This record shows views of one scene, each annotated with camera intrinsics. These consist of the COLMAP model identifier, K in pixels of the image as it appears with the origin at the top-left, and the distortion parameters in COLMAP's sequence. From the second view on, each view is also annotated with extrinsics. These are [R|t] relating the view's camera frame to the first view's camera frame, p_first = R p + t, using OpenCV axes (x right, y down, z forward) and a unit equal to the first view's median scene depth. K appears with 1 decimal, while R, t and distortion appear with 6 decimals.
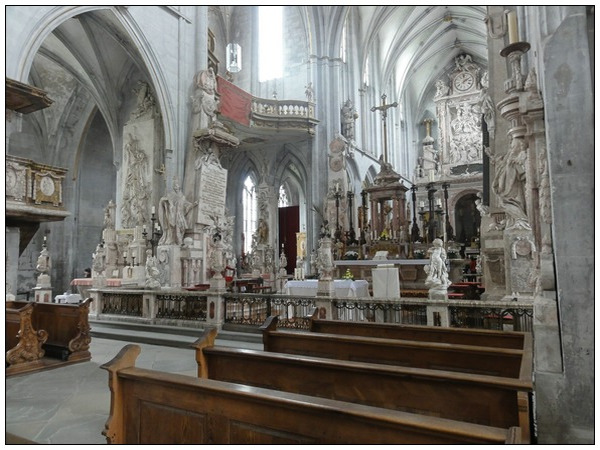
lens RADIAL K [[419.5, 0, 299.6], [0, 419.5, 225.1], [0, 0, 1]] dist [0.000676, -0.000183]
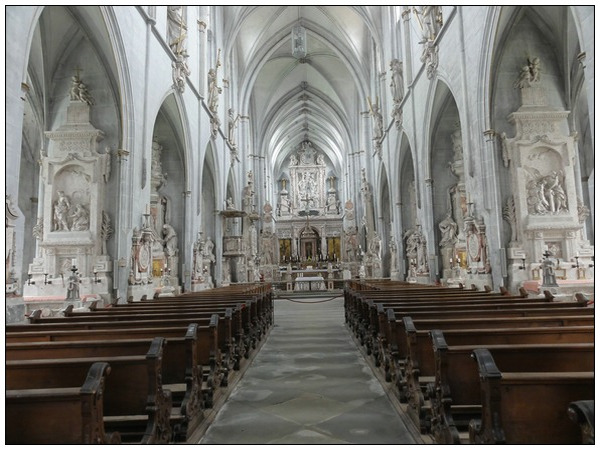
lens RADIAL K [[419.5, 0, 300.3], [0, 419.5, 224.7], [0, 0, 1]] dist [0.000676, -0.000183]
pose [[0.885710, 0.037587, 0.462716, -0.351828], [-0.023197, 0.999055, -0.036753, -0.030052], [-0.463660, 0.021819, 0.885745, -0.387022]]
